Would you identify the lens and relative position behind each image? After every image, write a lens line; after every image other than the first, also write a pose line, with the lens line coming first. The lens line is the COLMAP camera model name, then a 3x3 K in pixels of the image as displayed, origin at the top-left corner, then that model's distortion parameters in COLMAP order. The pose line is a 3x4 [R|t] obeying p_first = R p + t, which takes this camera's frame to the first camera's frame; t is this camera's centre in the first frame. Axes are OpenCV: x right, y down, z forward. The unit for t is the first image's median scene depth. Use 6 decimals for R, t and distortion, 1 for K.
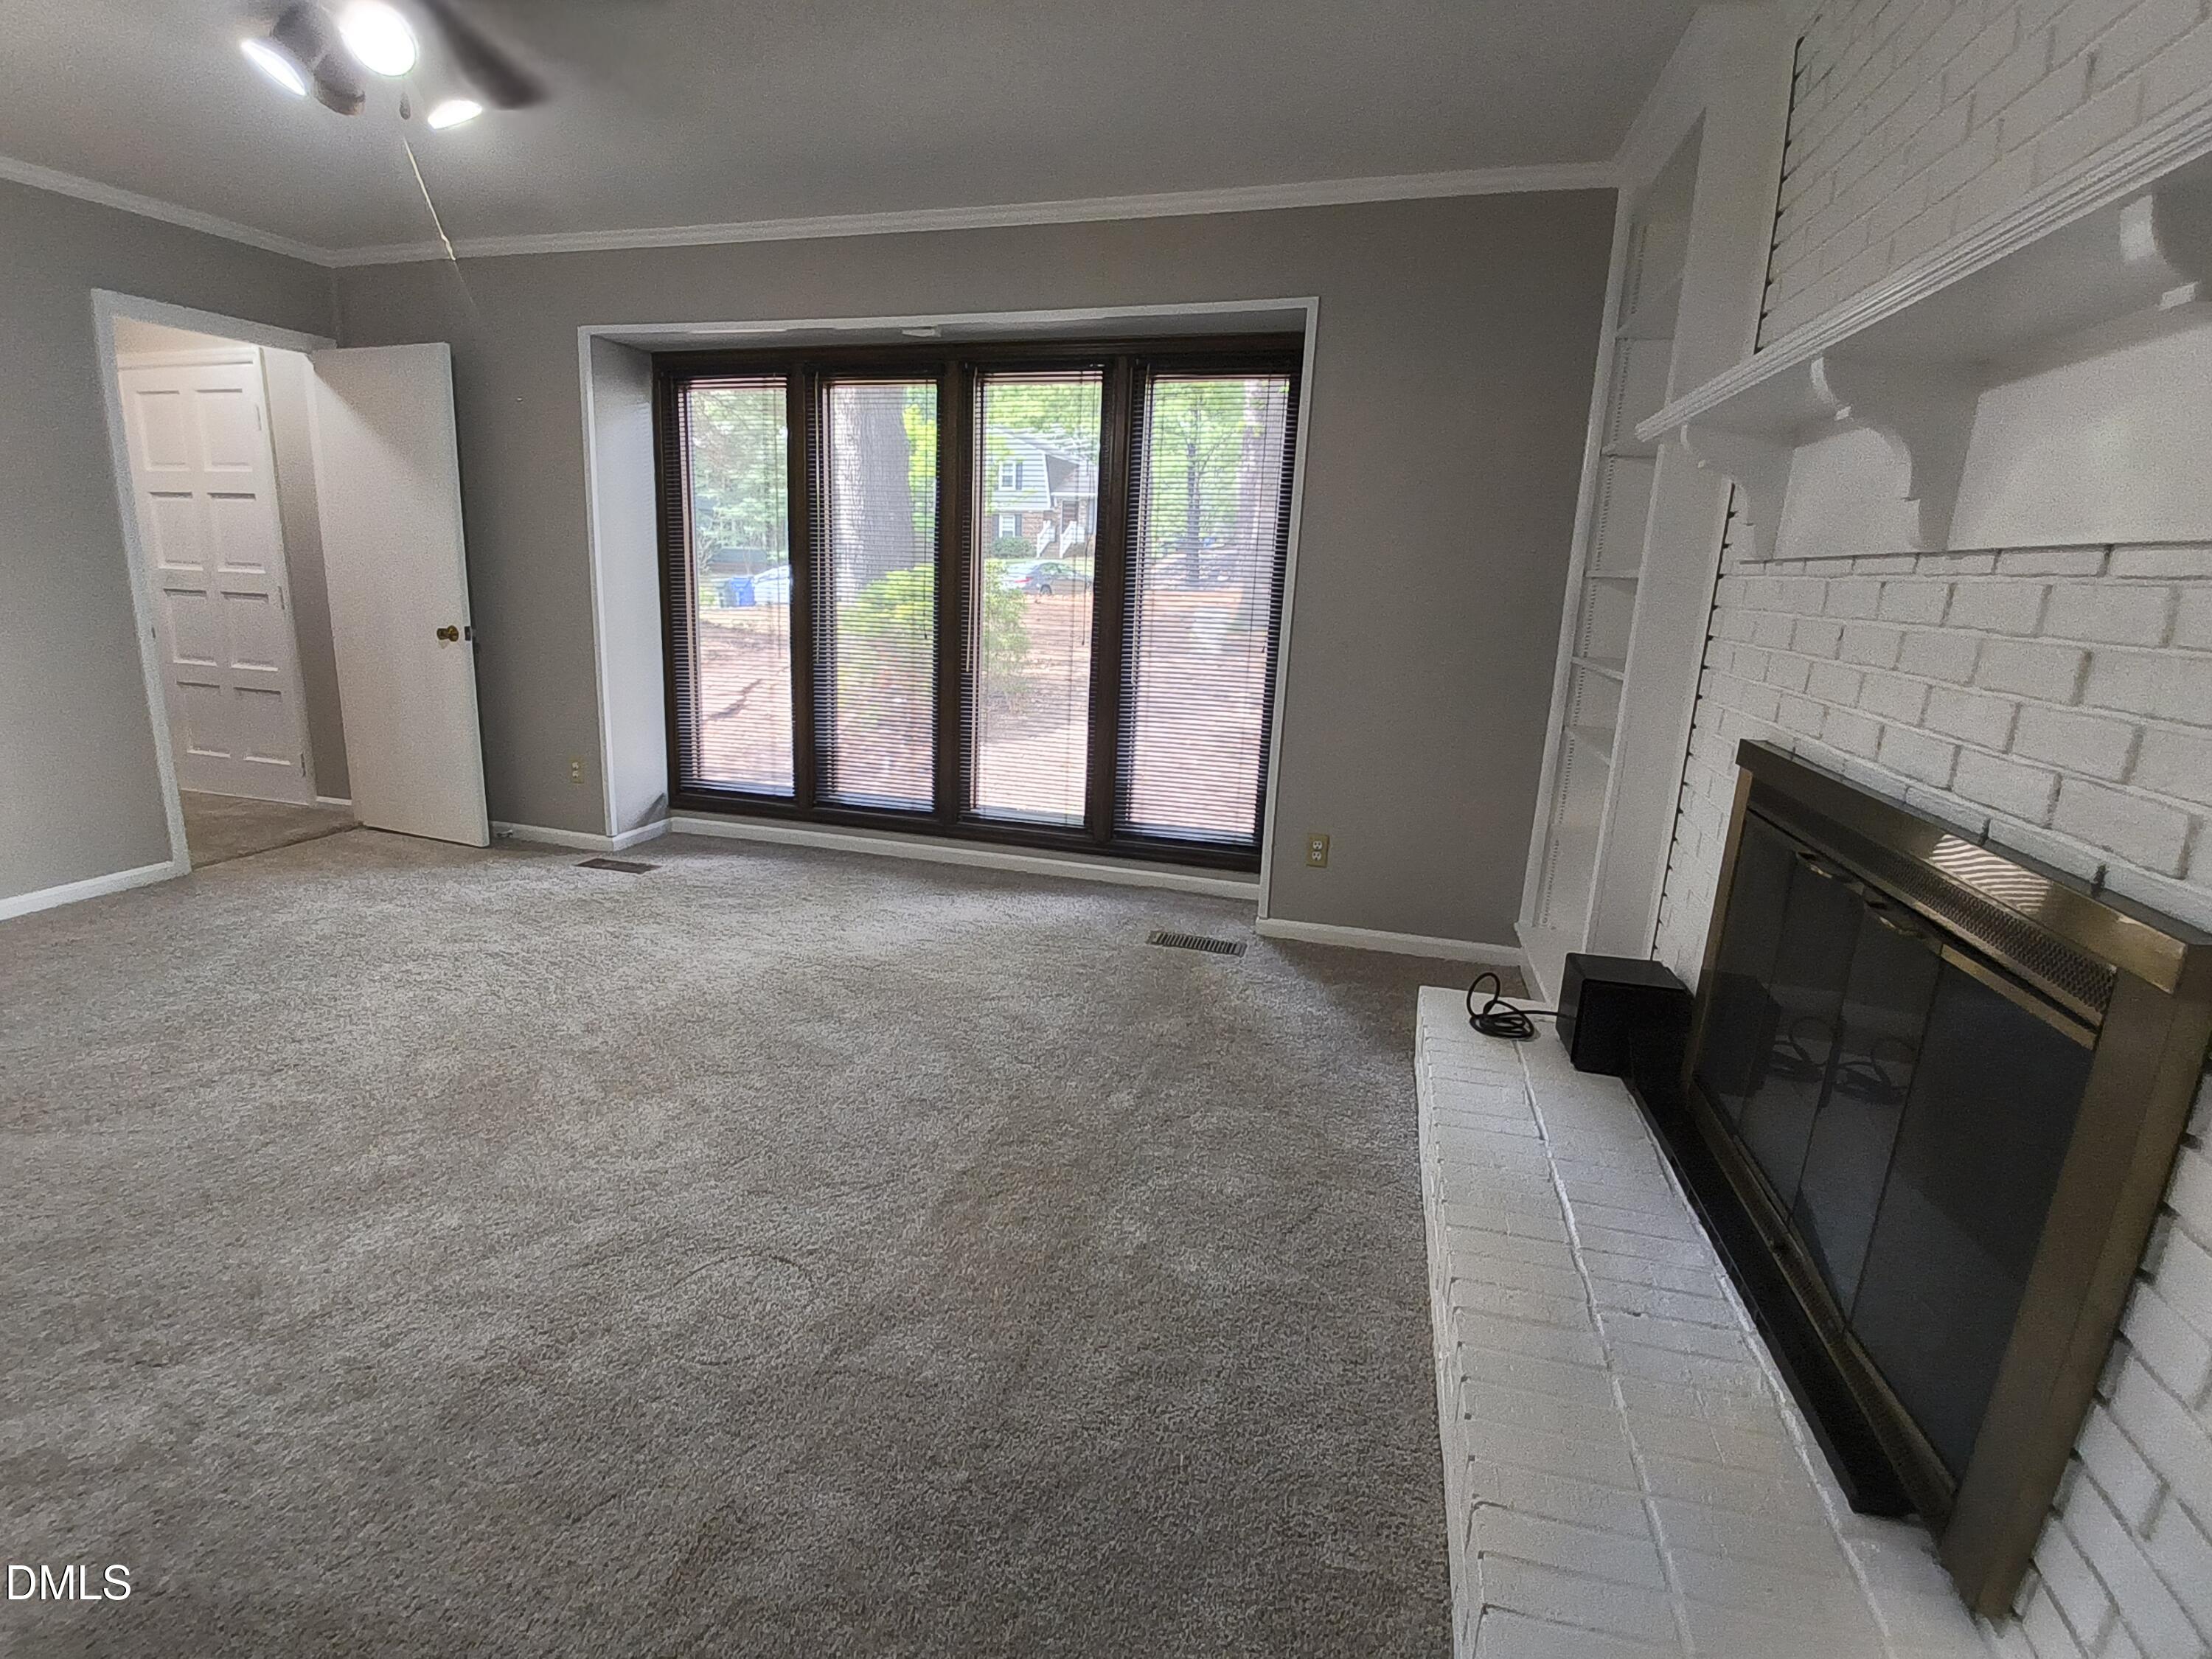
lens RADIAL K [[1079.4, 0, 1086.3], [0, 1079.4, 760.6], [0, 0, 1]] dist [0.000792, -0.016971]
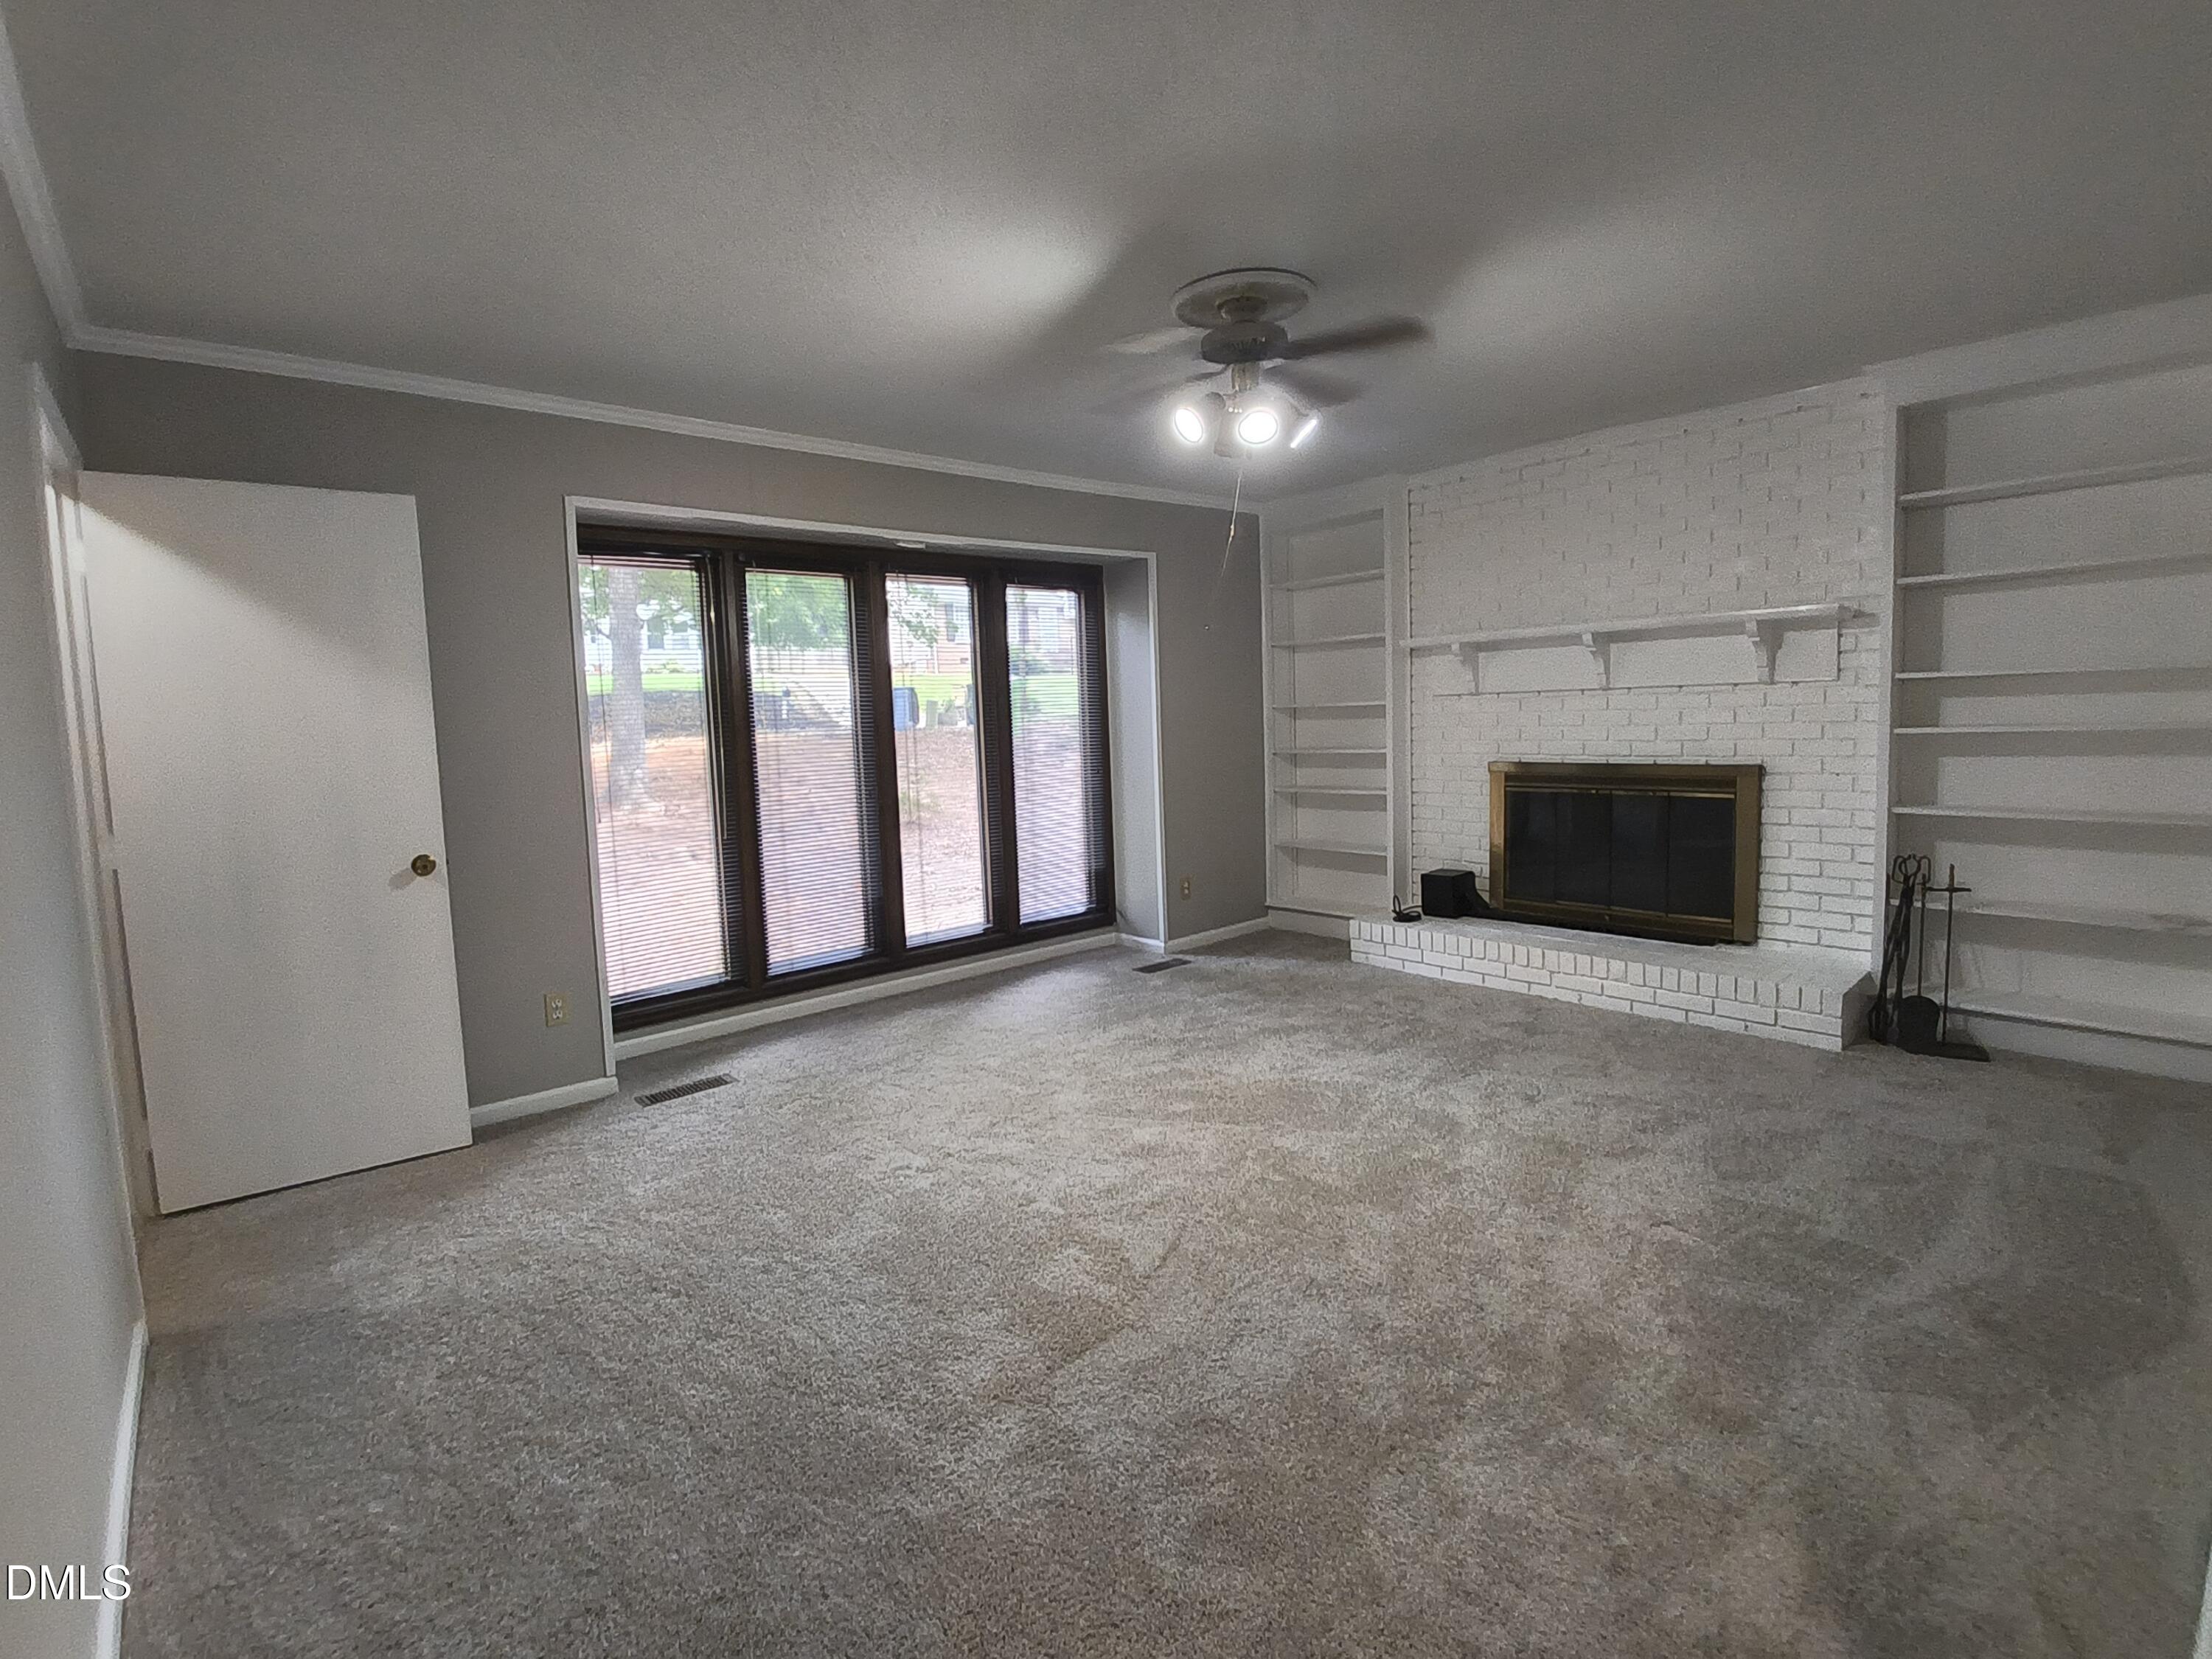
lens RADIAL K [[991.3, 0, 1107.4], [0, 991.3, 804.3], [0, 0, 1]] dist [-0.068988, 0.000156]
pose [[0.526299, -0.121738, 0.841540, -0.816493], [0.209359, 0.977782, 0.010514, -0.061065], [-0.824123, 0.170651, 0.540092, 0.225000]]
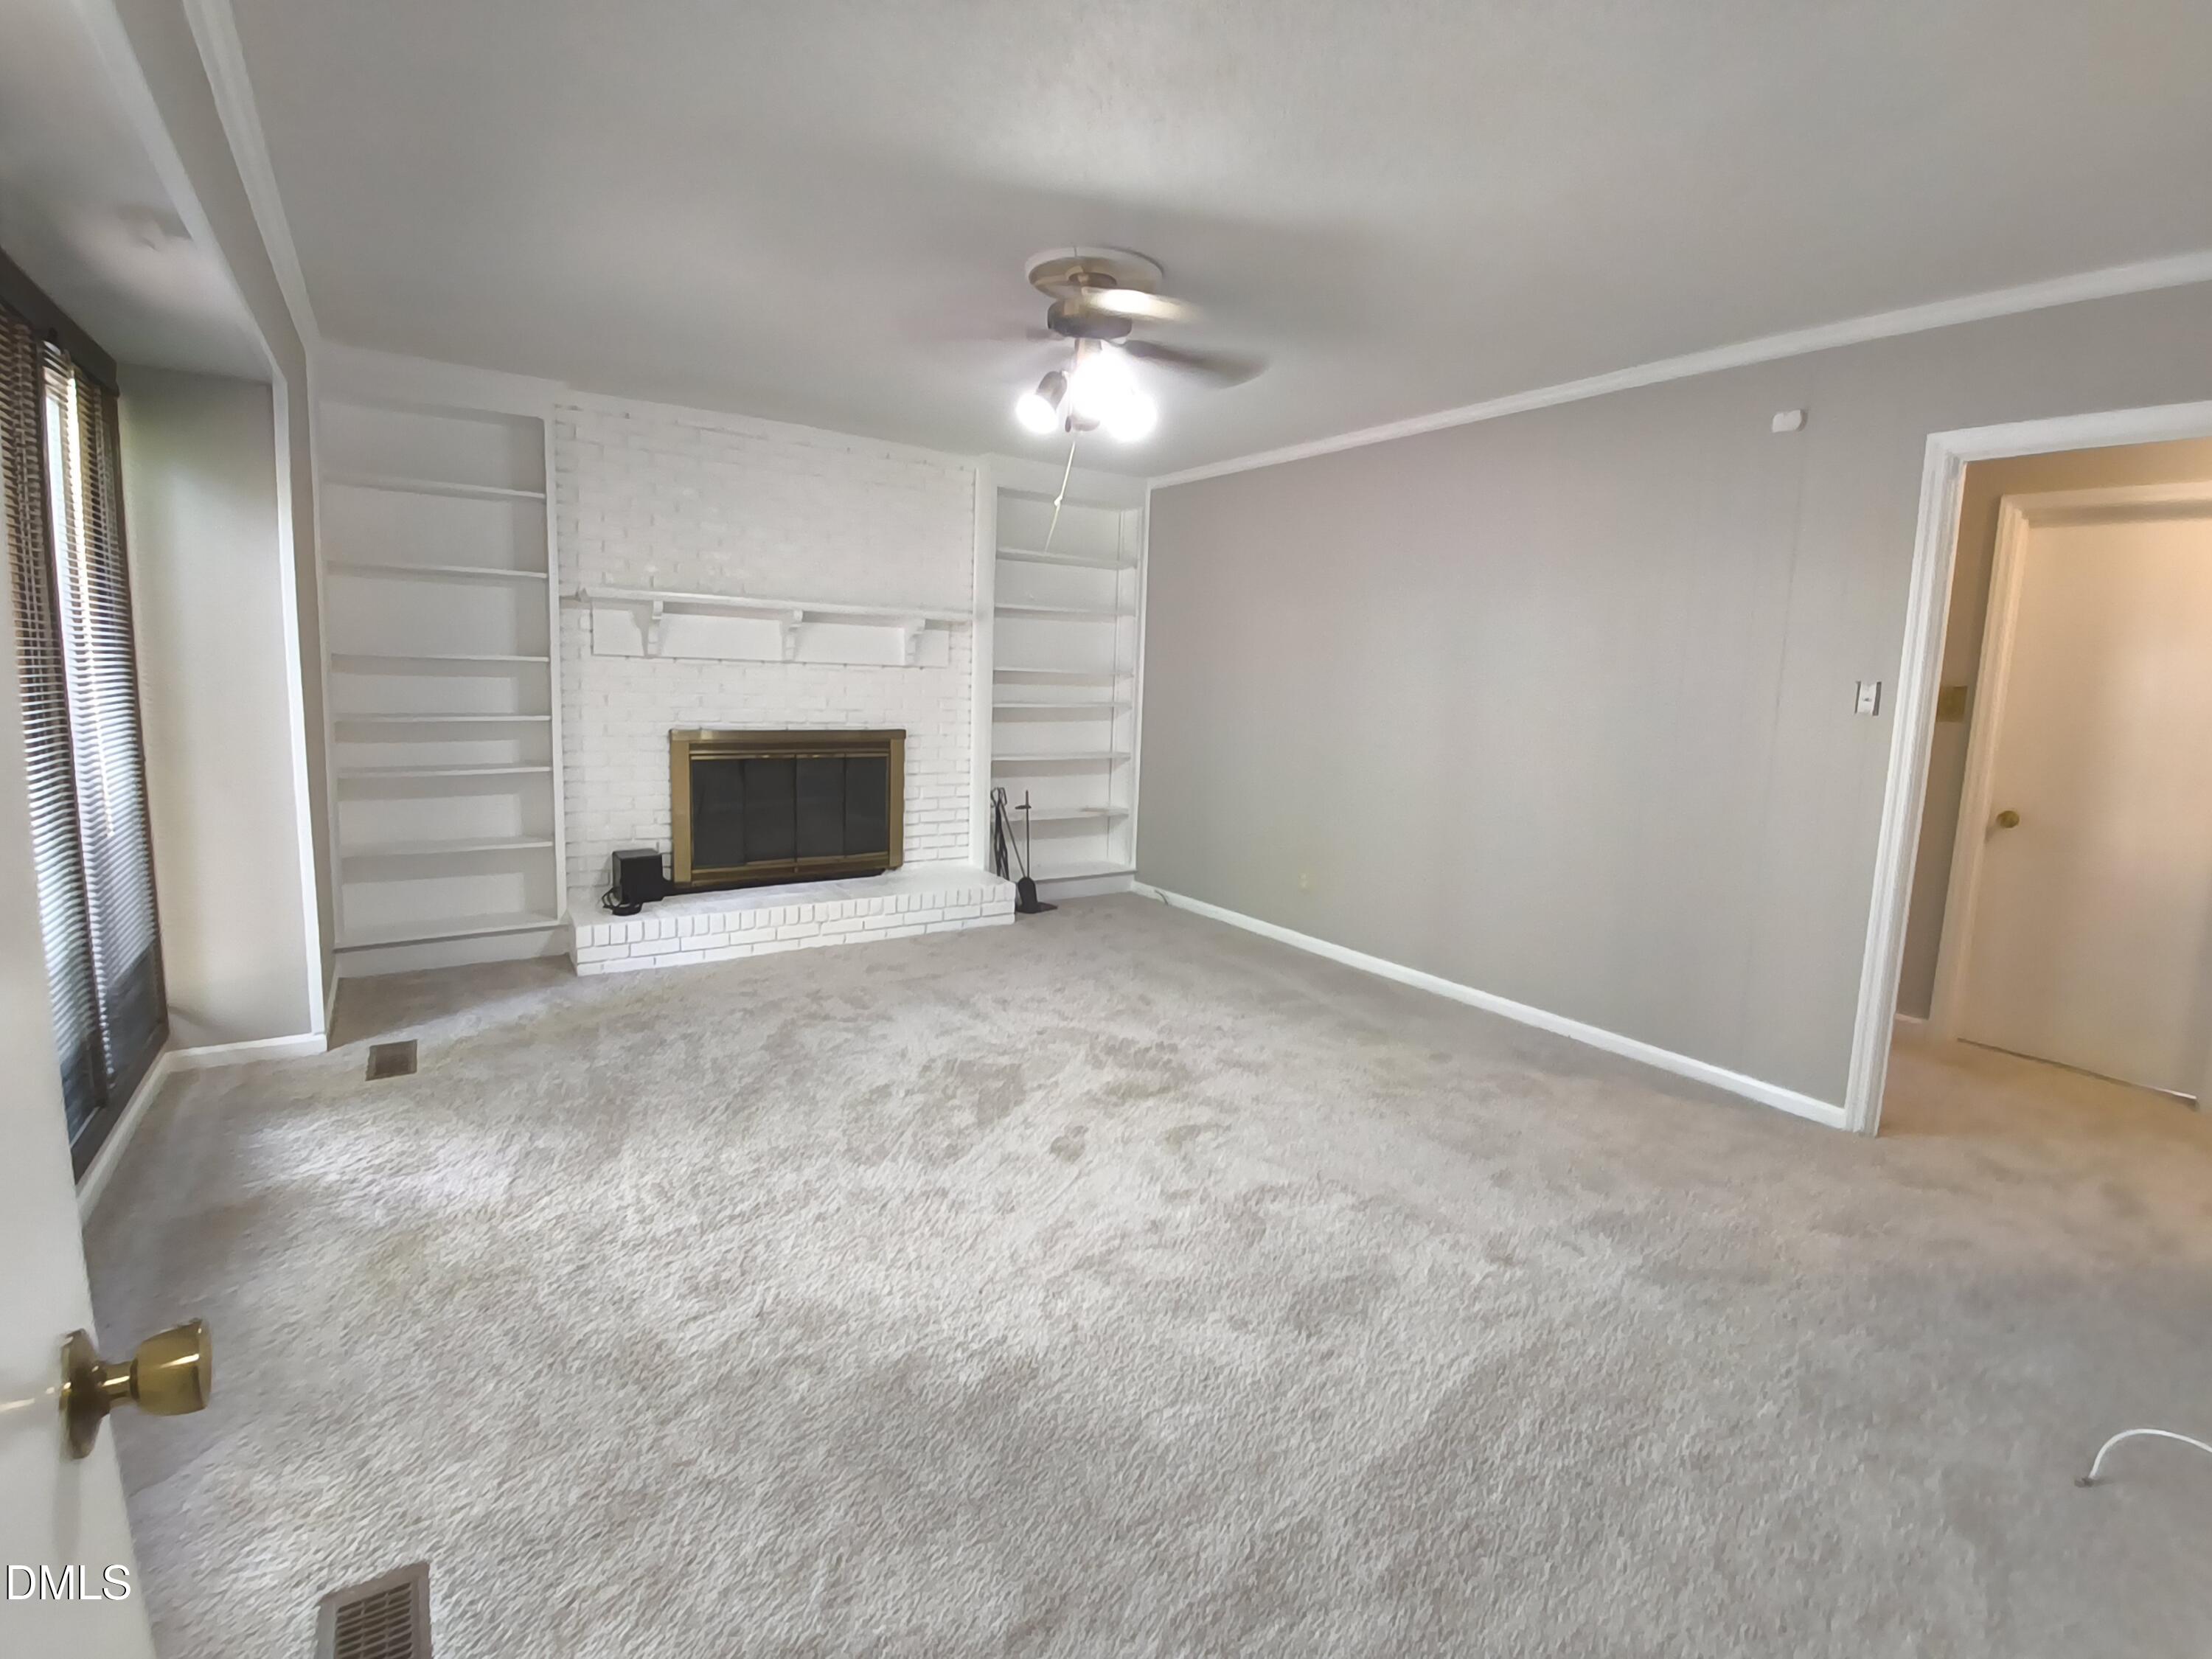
lens RADIAL K [[979.9, 0, 1066.1], [0, 979.9, 792.1], [0, 0, 1]] dist [-0.003890, -0.012101]
pose [[-0.756866, -0.131708, 0.640162, -0.665149], [0.068284, 0.958188, 0.277872, -0.196079], [-0.649993, 0.254025, -0.716226, 0.904669]]
